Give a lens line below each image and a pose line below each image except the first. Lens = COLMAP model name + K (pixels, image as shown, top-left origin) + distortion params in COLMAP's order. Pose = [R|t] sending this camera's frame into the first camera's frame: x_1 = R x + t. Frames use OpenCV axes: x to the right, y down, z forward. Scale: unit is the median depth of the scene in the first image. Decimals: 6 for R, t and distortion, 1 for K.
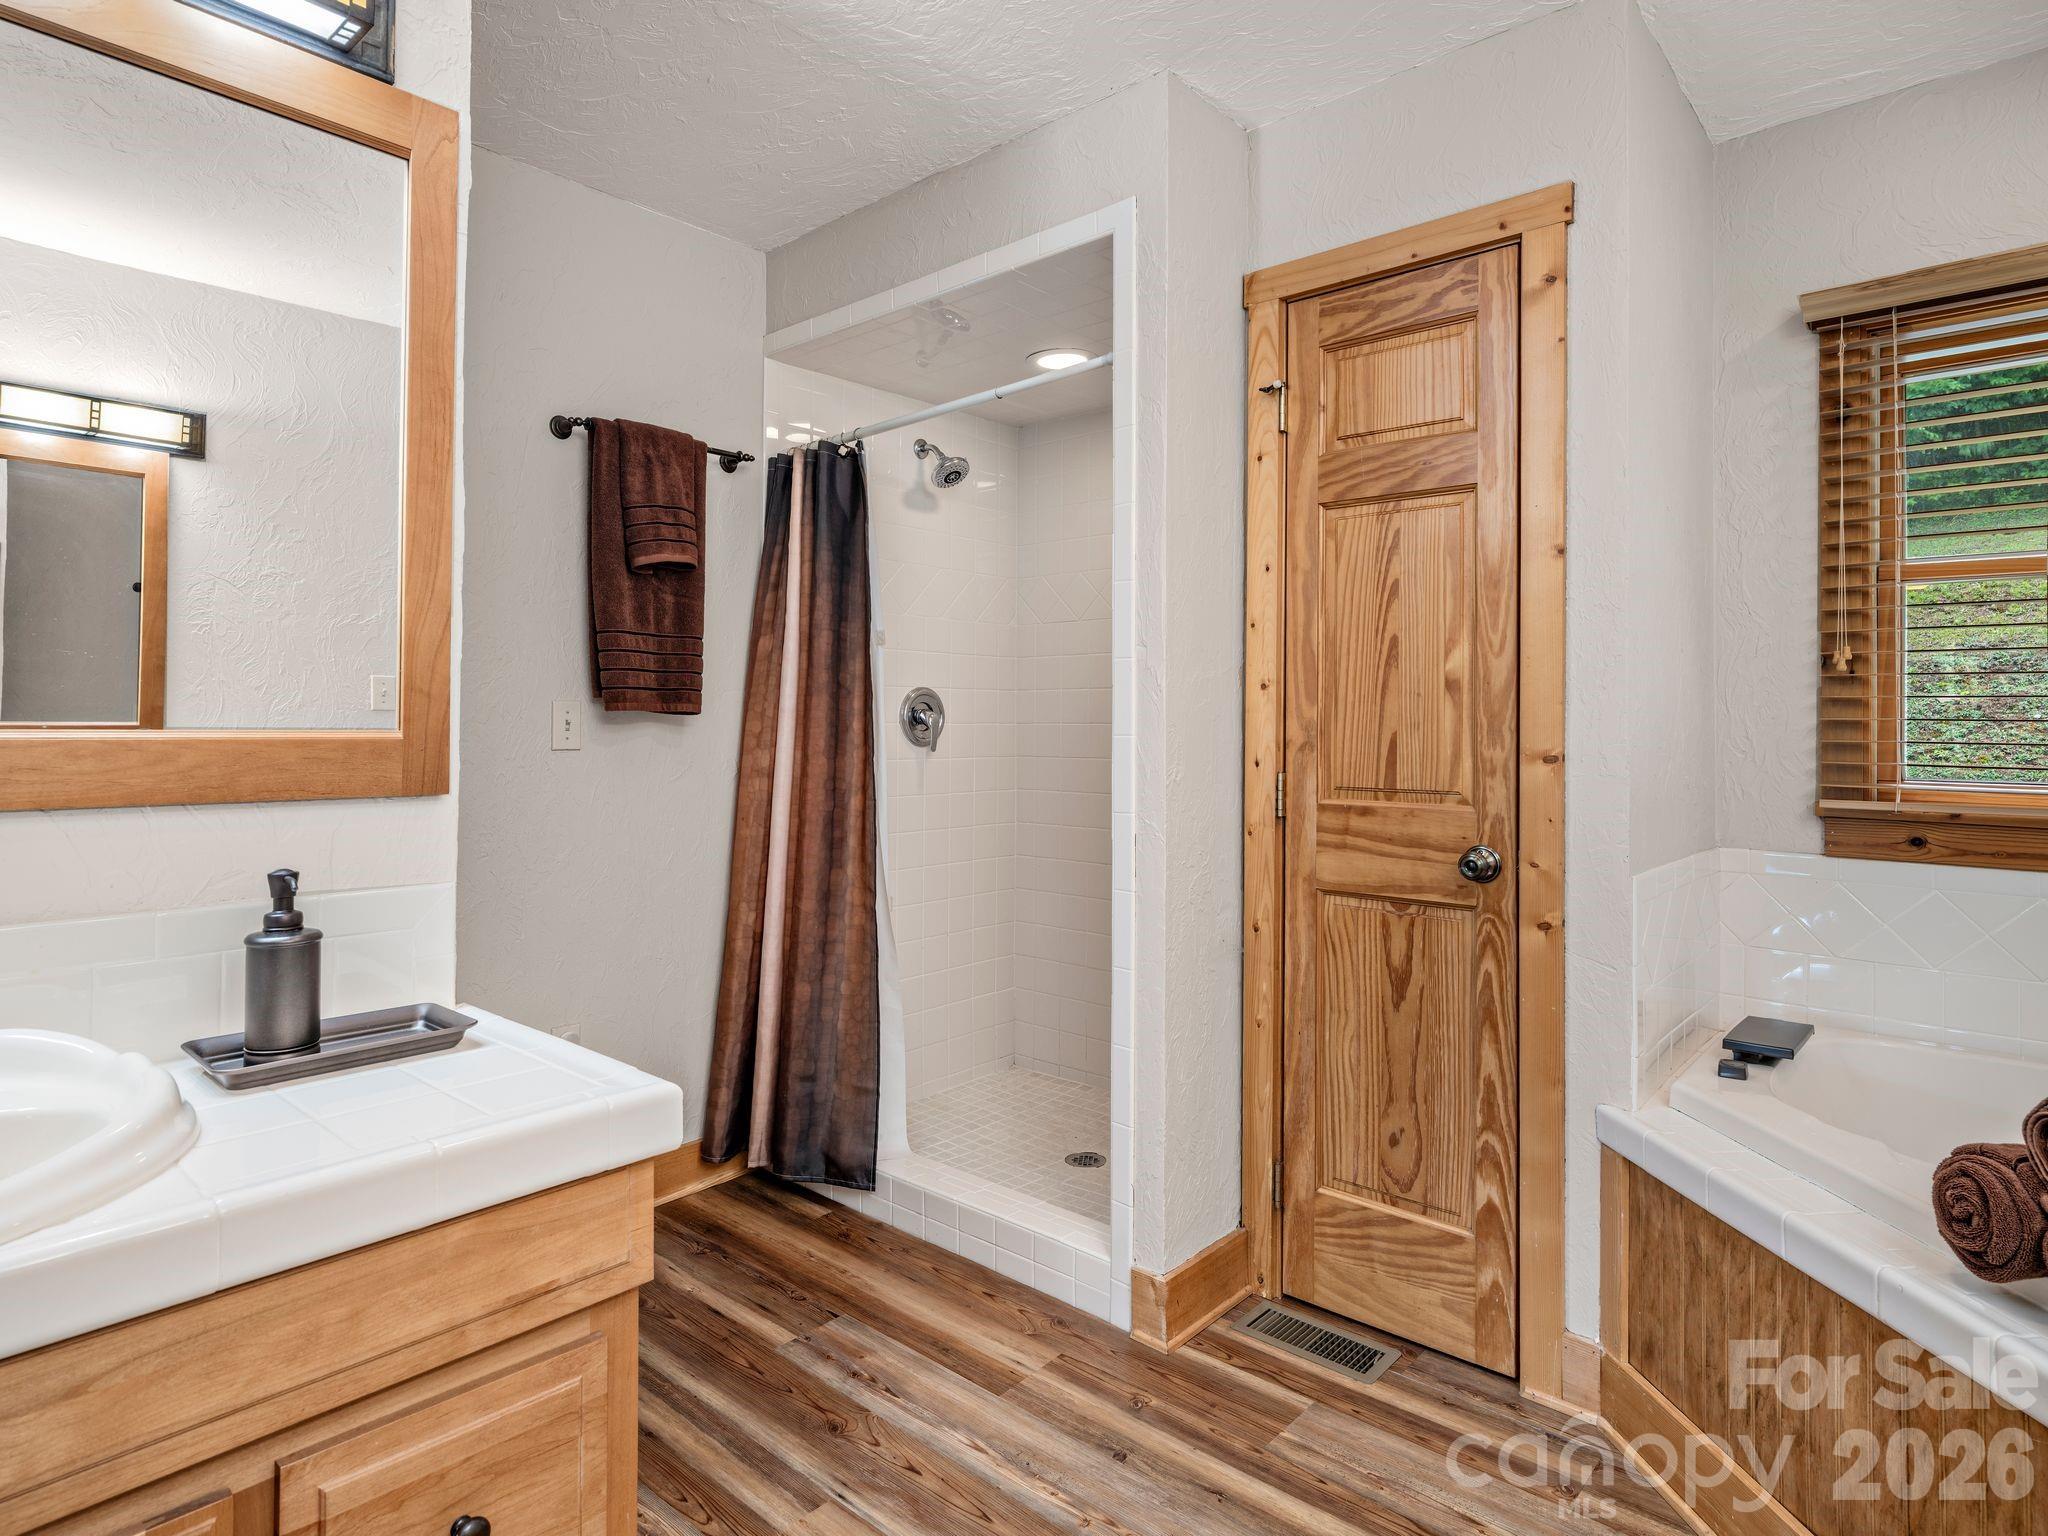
lens RADIAL K [[1136.9, 0, 1043.5], [0, 1136.9, 707.7], [0, 0, 1]] dist [0.000228, -0.002161]
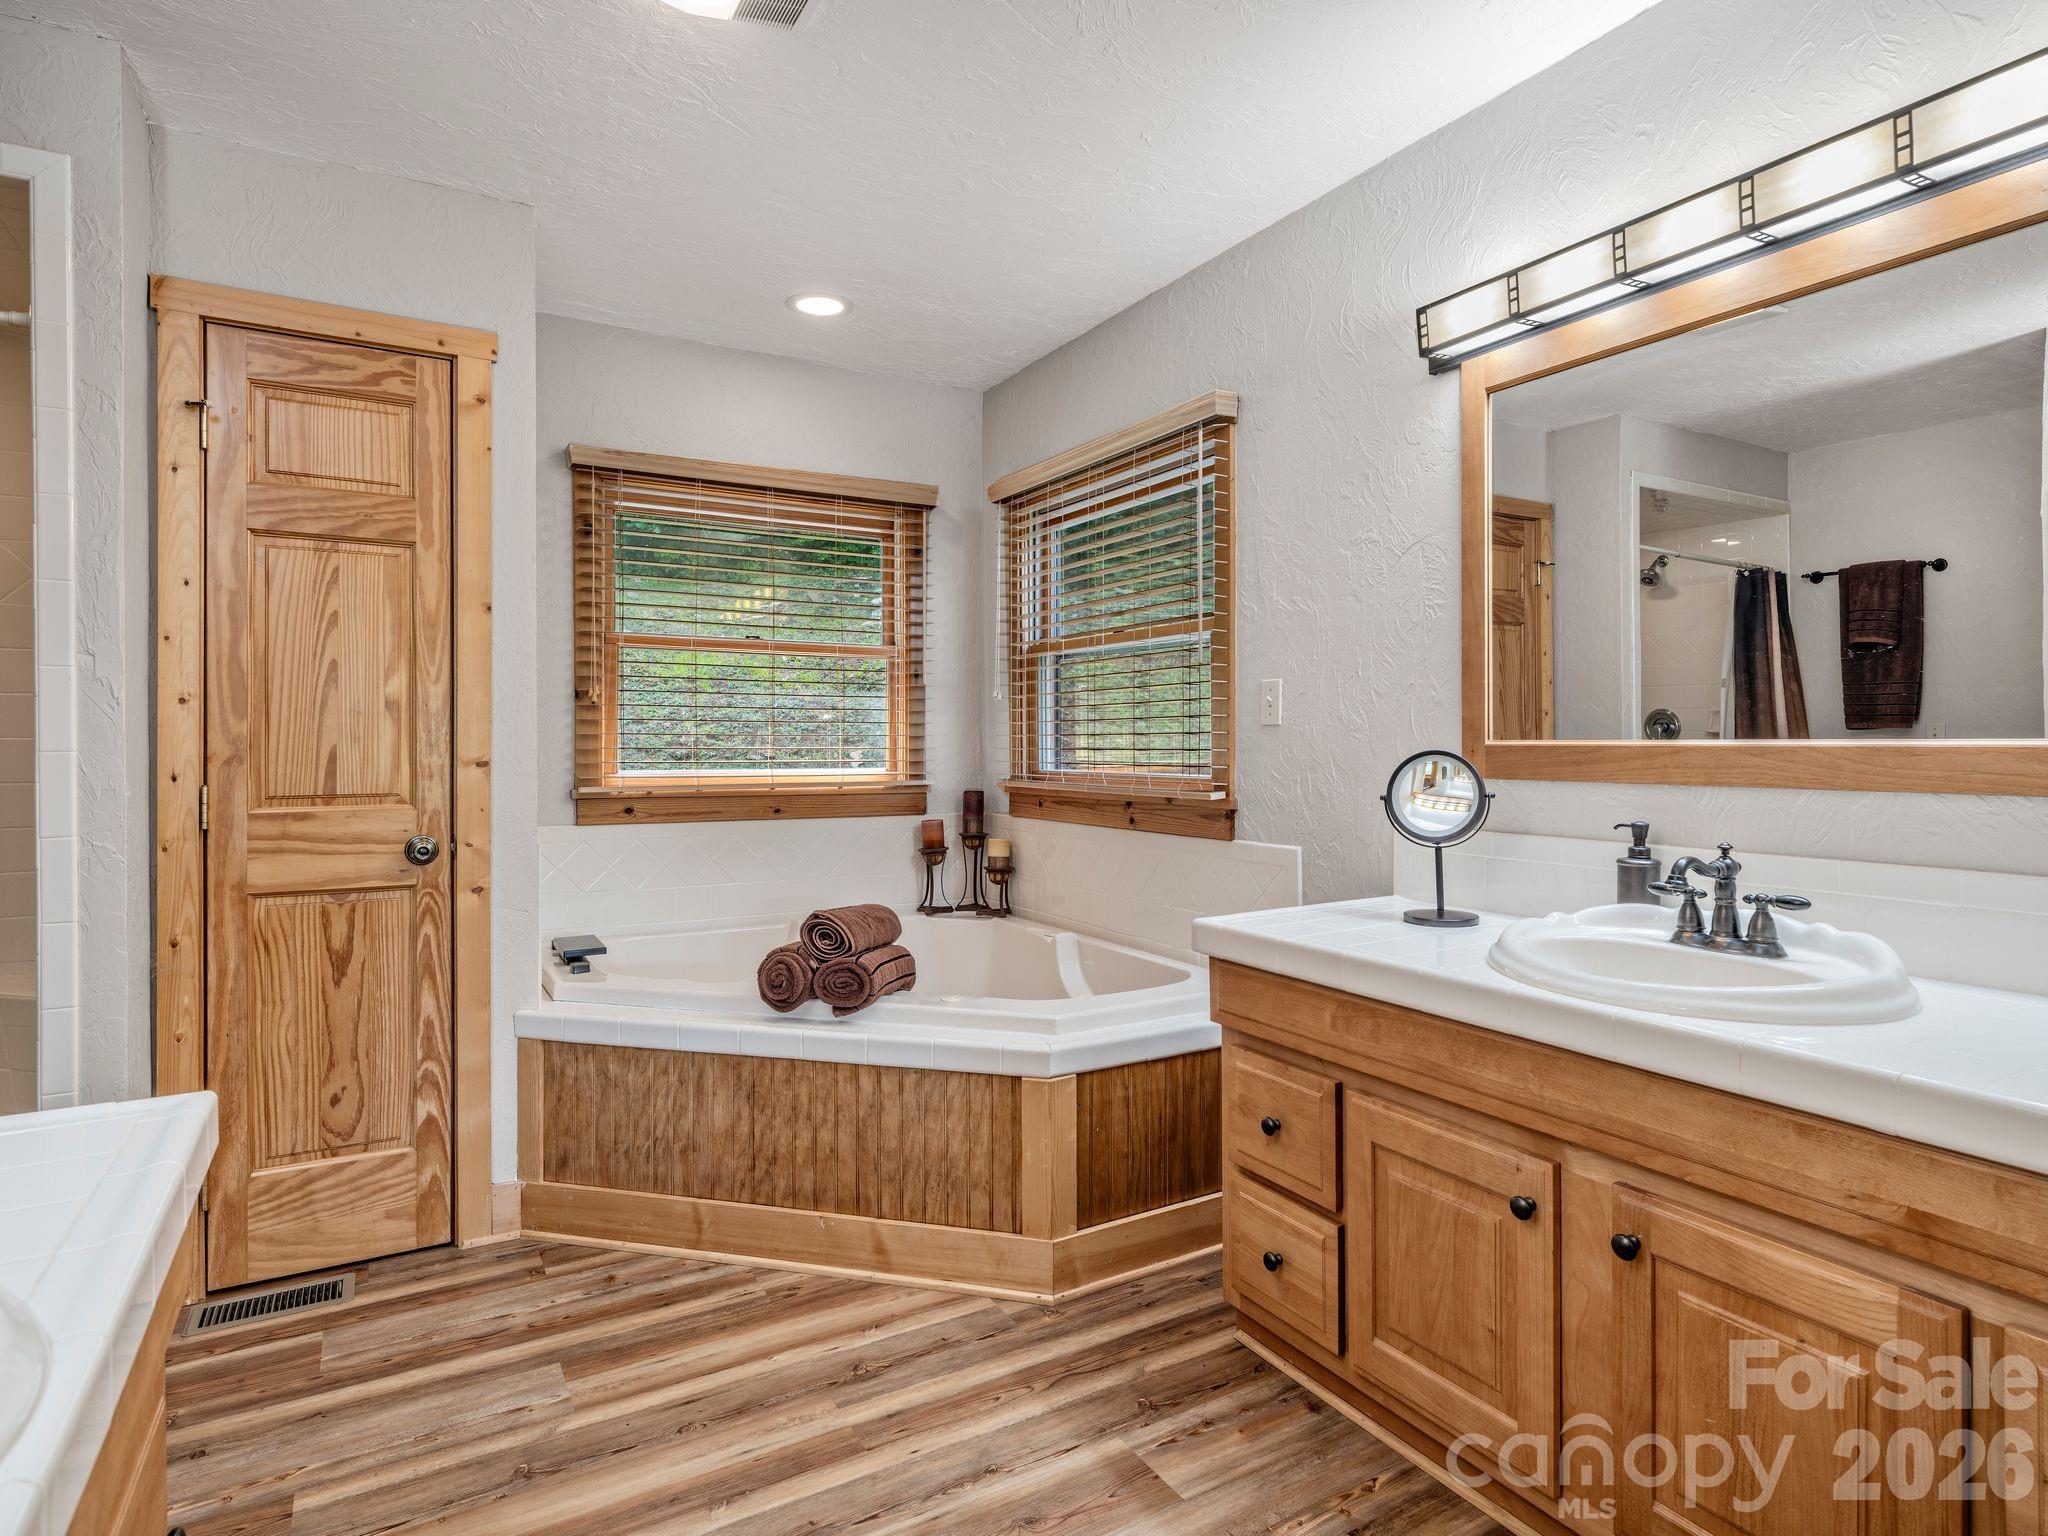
lens RADIAL K [[1090.3, 0, 1027.7], [0, 1090.3, 749.5], [0, 0, 1]] dist [0.001204, -0.004133]
pose [[0.307910, -0.014626, 0.951303, -0.524075], [-0.012731, 0.999729, 0.019492, -0.004298], [-0.951330, -0.018113, 0.307640, 0.000374]]
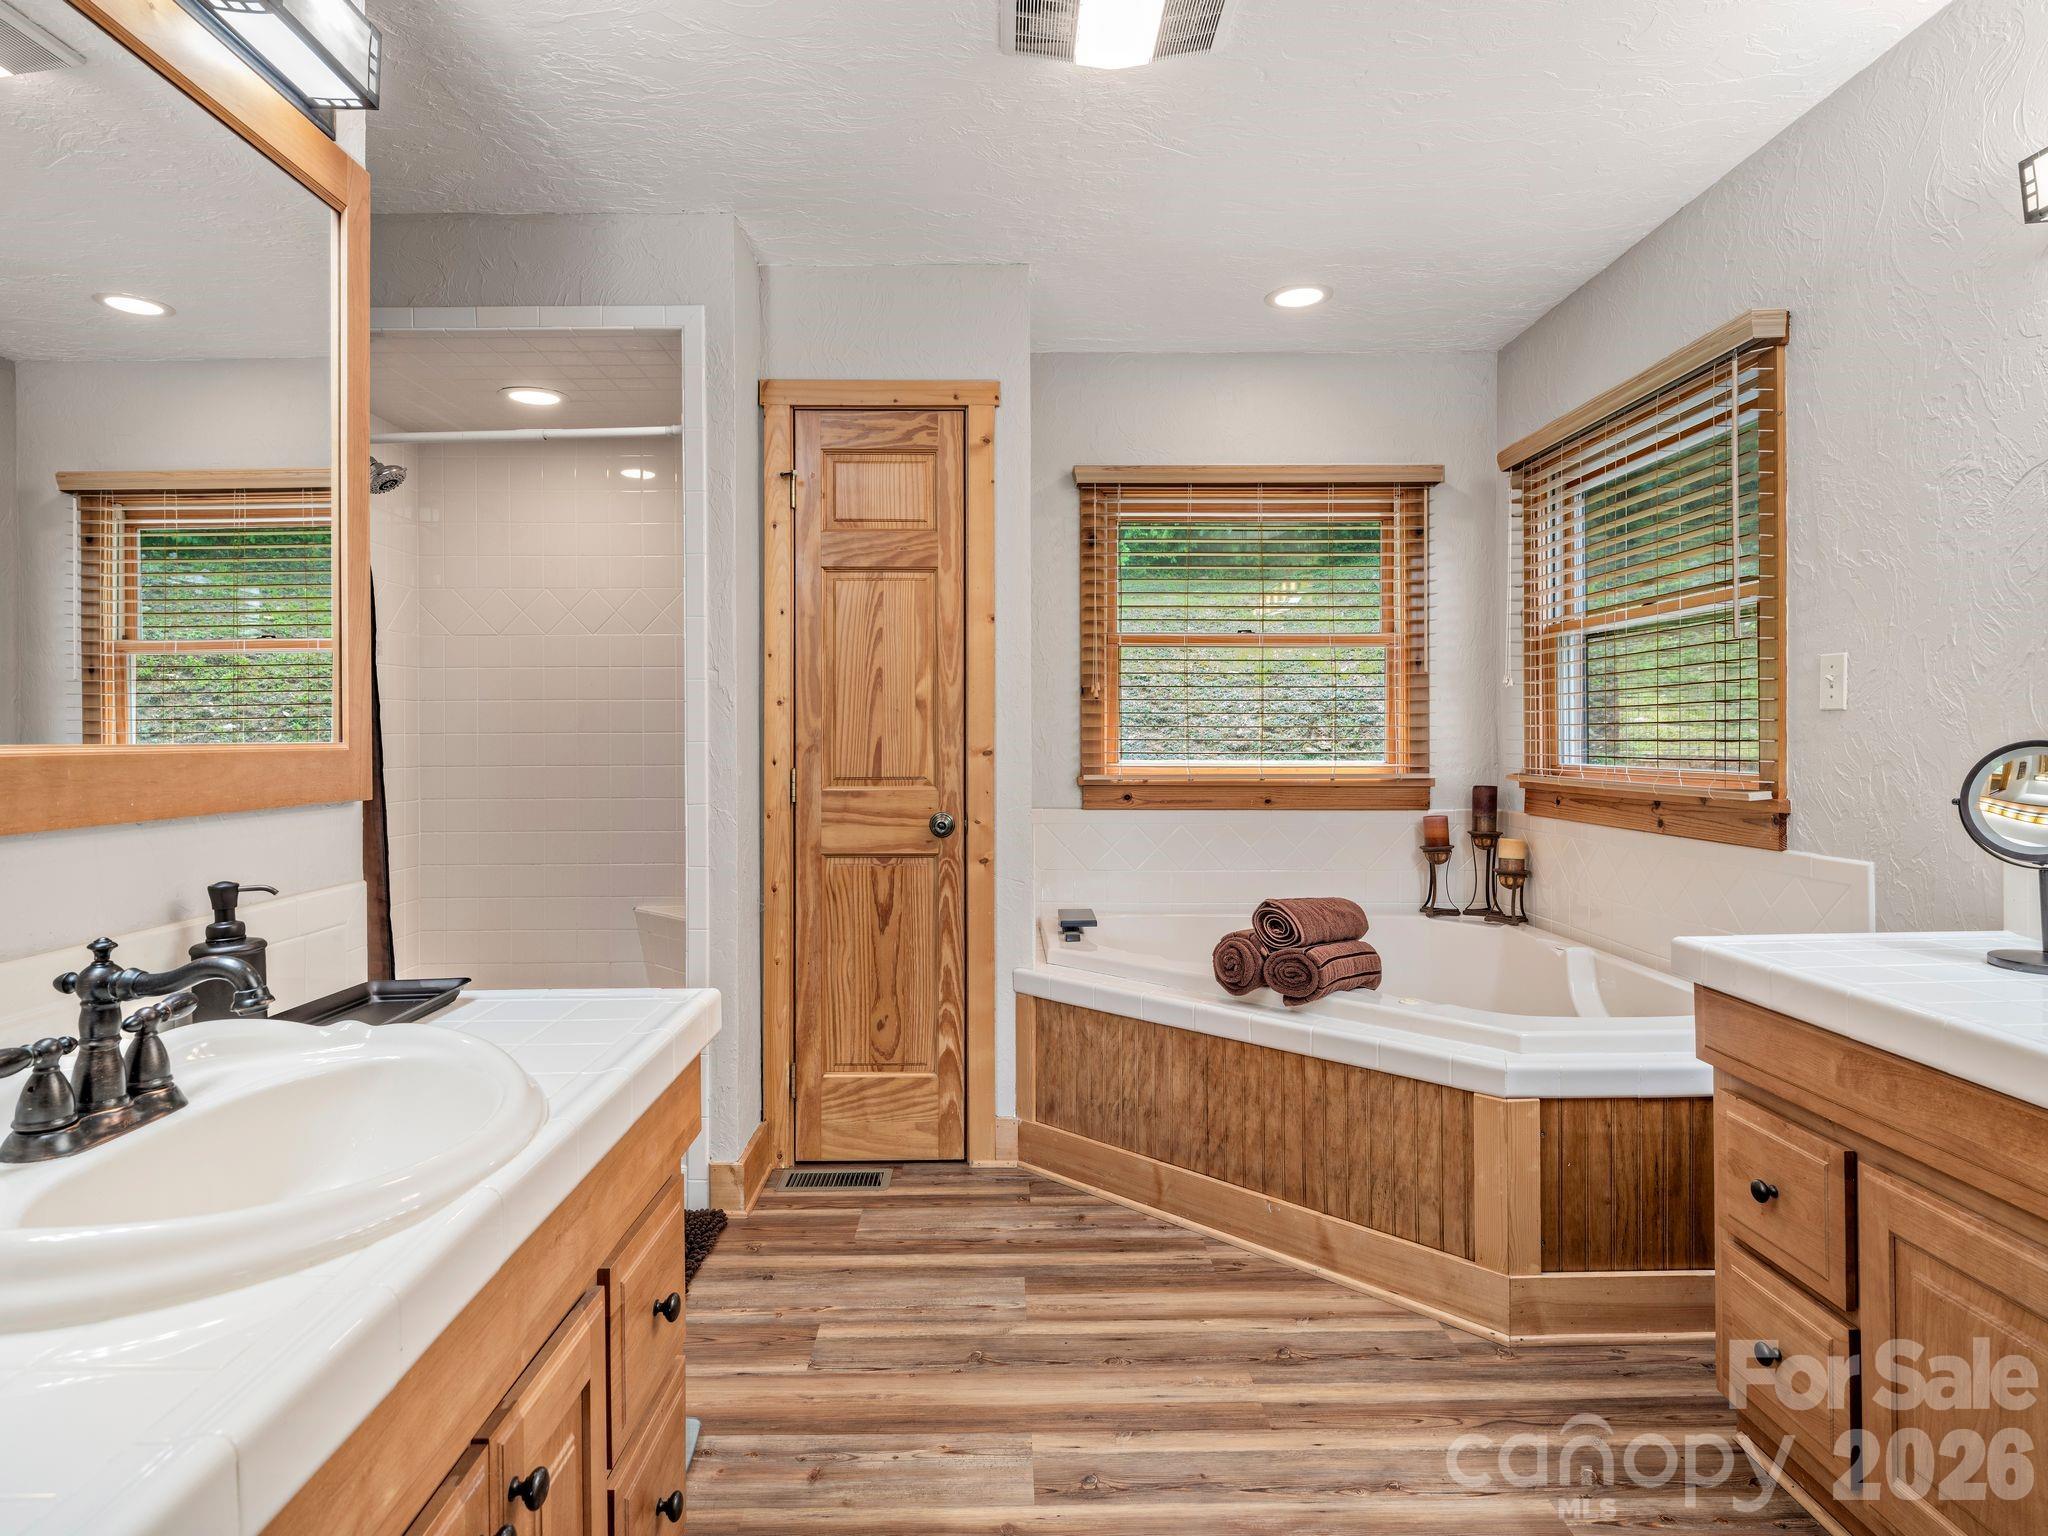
lens RADIAL K [[1109.9, 0, 1029.7], [0, 1109.9, 738.2], [0, 0, 1]] dist [-0.001885, -0.002616]
pose [[0.733963, -0.011992, 0.679084, -0.492812], [-0.001799, 0.999806, 0.019601, -0.004167], [-0.679187, -0.015608, 0.733799, -0.134806]]
